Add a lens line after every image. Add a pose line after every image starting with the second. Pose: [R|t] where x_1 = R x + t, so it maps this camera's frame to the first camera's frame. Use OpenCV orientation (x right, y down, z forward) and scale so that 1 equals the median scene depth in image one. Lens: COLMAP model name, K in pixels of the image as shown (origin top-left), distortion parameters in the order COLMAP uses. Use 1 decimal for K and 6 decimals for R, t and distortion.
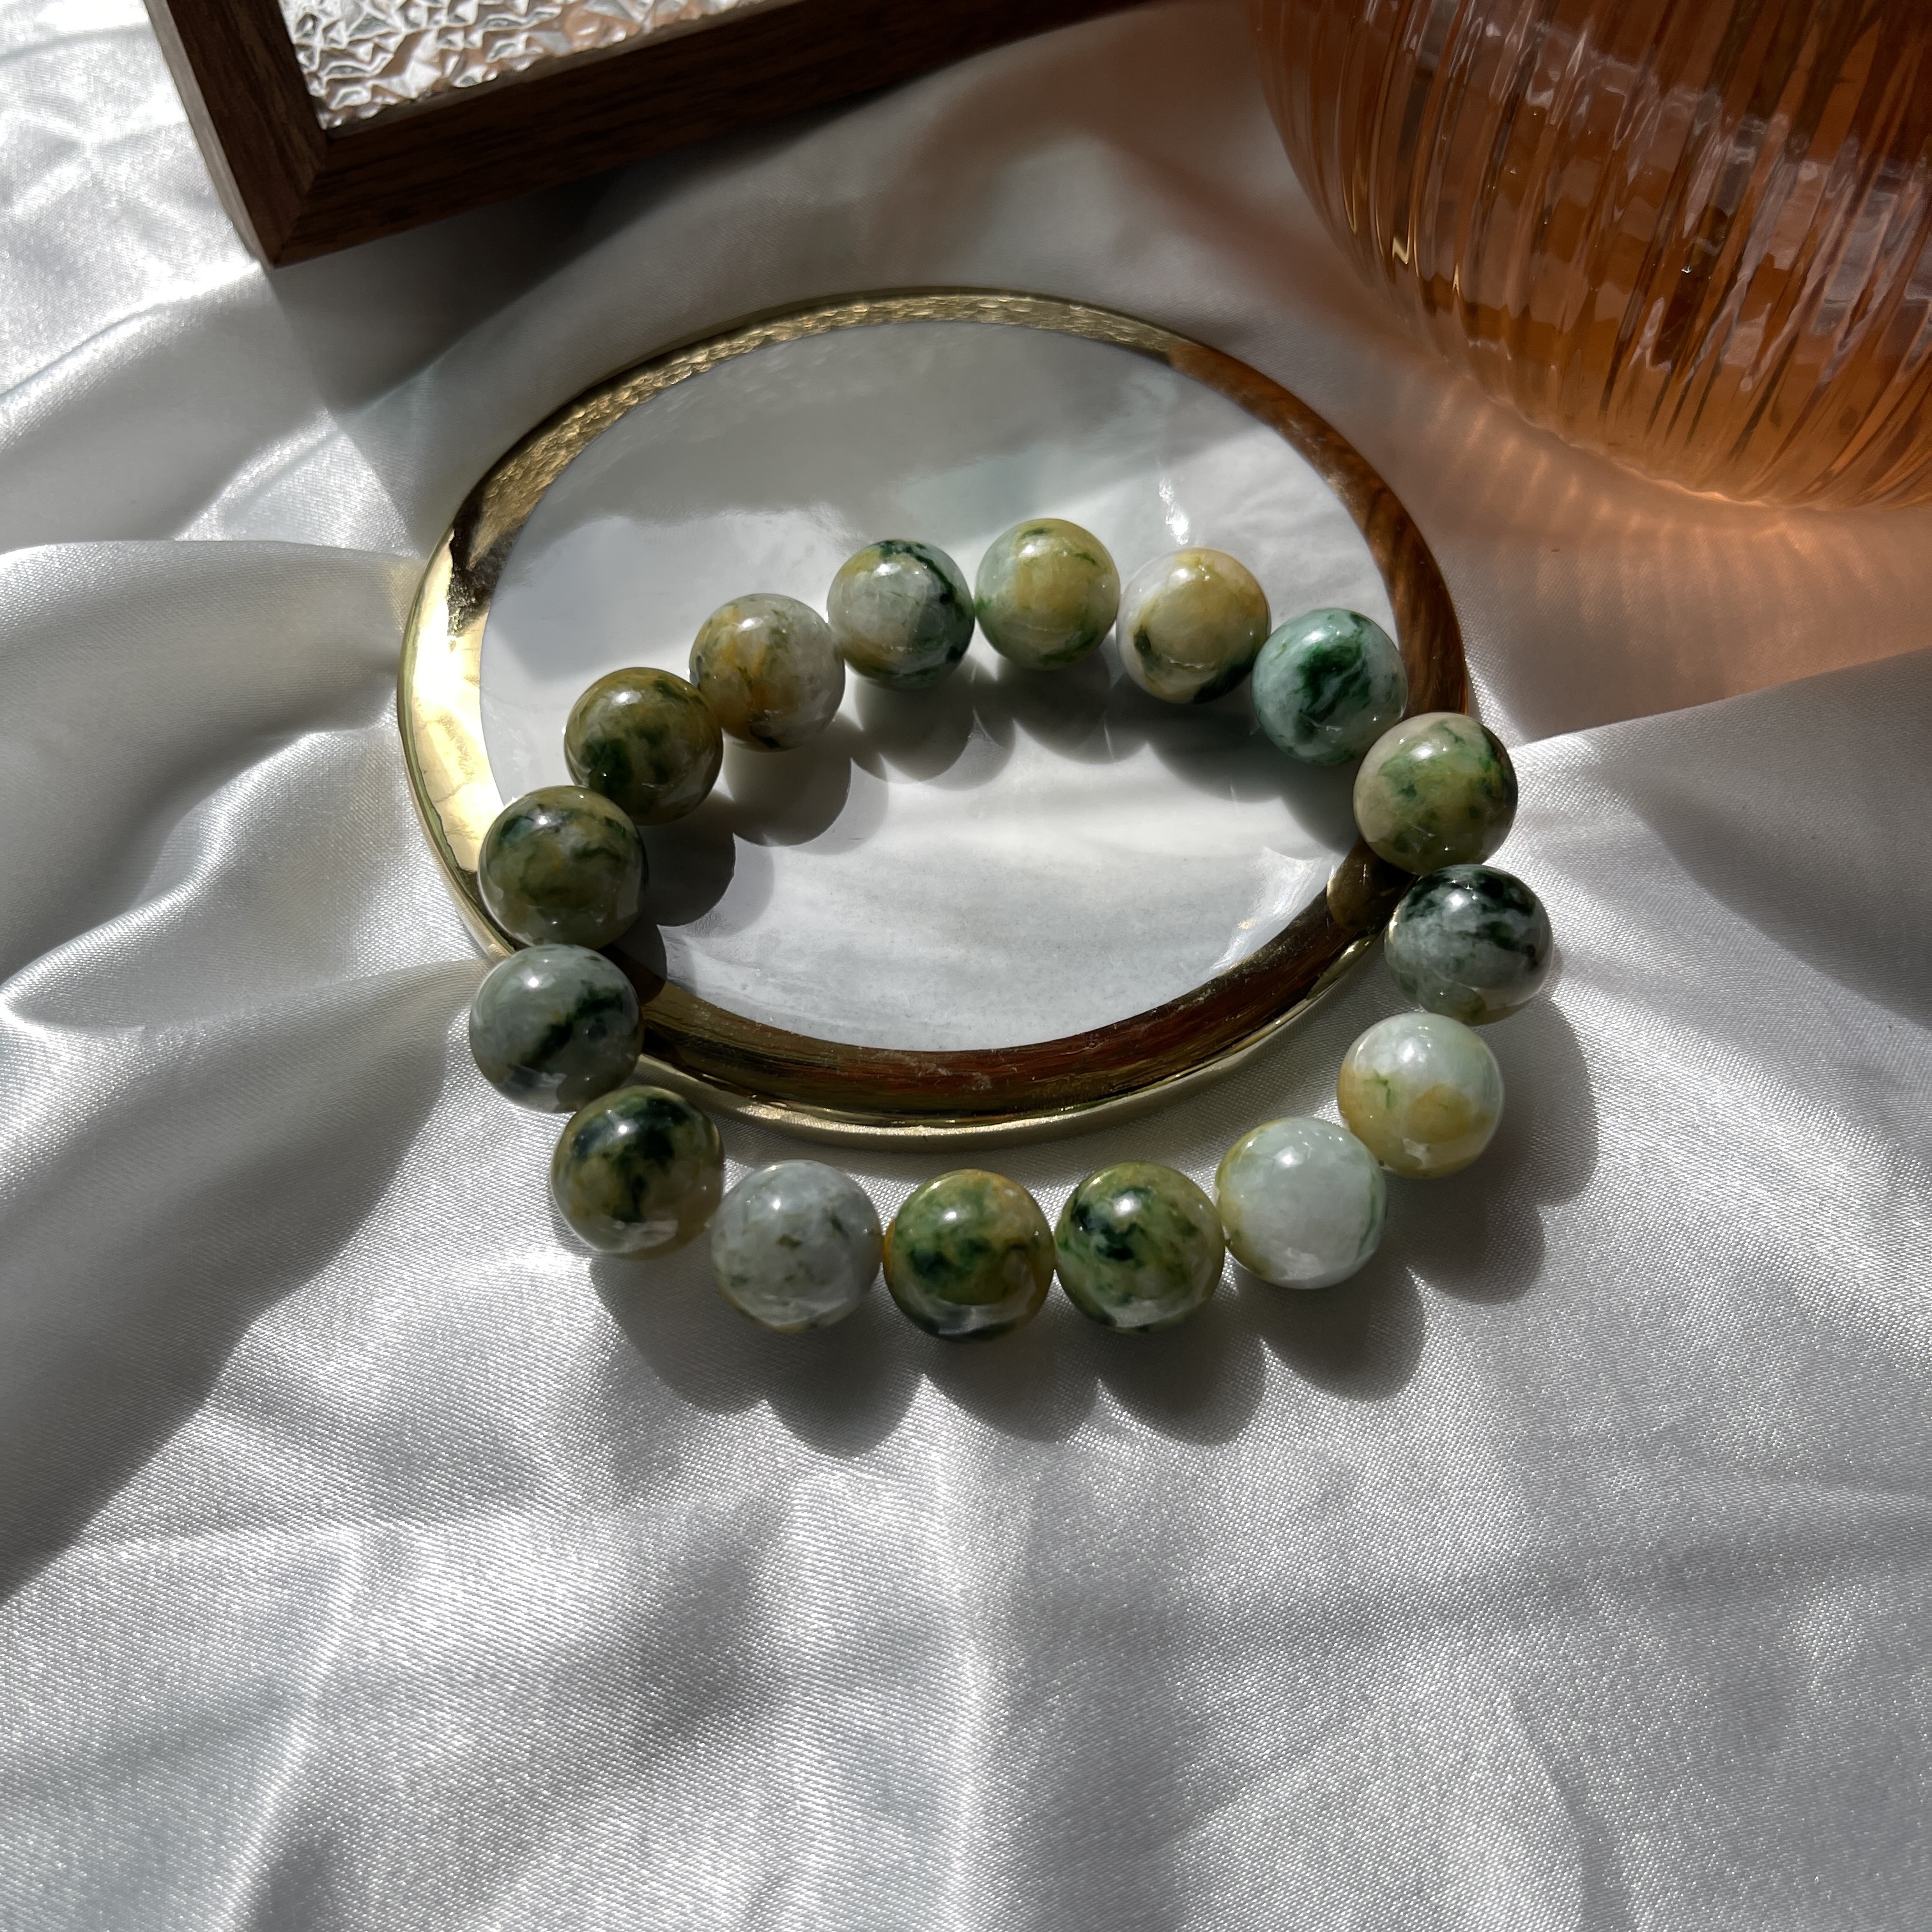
lens RADIAL K [[2024.1, 0, 968.9], [0, 2024.1, 956.4], [0, 0, 1]] dist [0.016207, 0.000000]
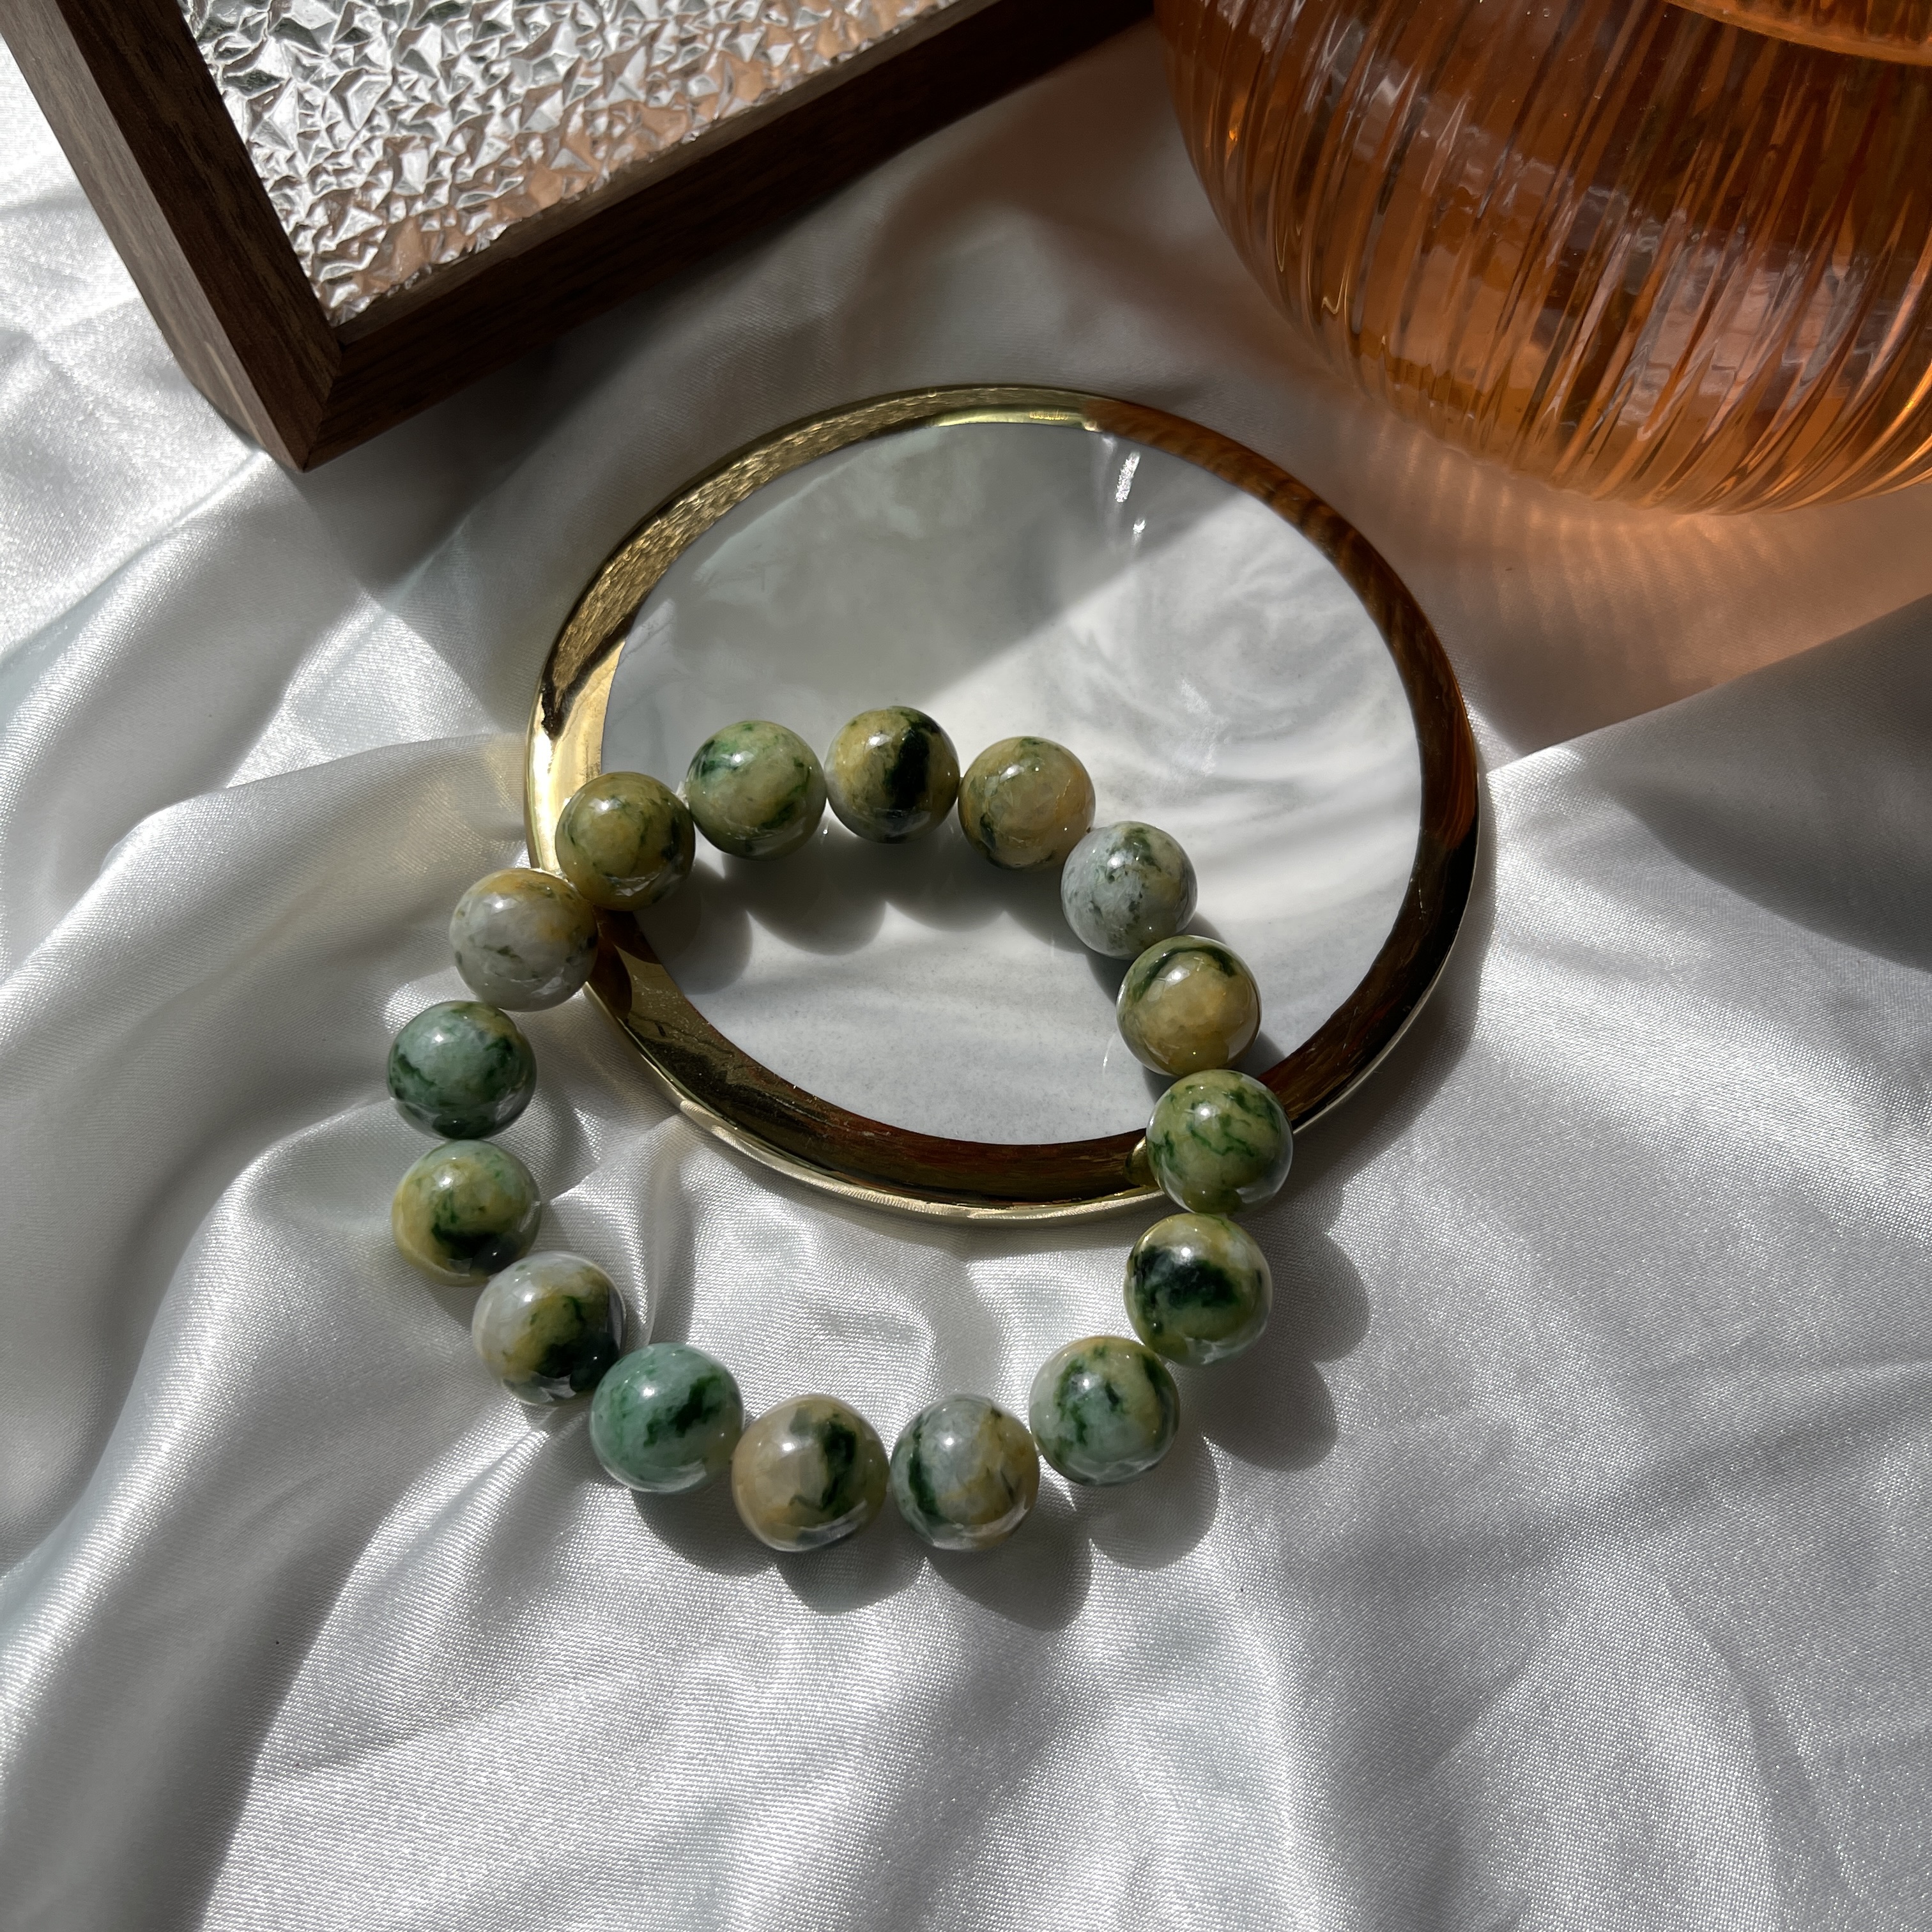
lens RADIAL K [[2024.1, 0, 961.3], [0, 2024.1, 959.1], [0, 0, 1]] dist [0.016207, 0.000000]
pose [[0.979748, -0.167210, 0.110157, -0.200888], [0.153594, 0.980537, 0.122298, -0.202207], [-0.128463, -0.102902, 0.986361, -0.116941]]
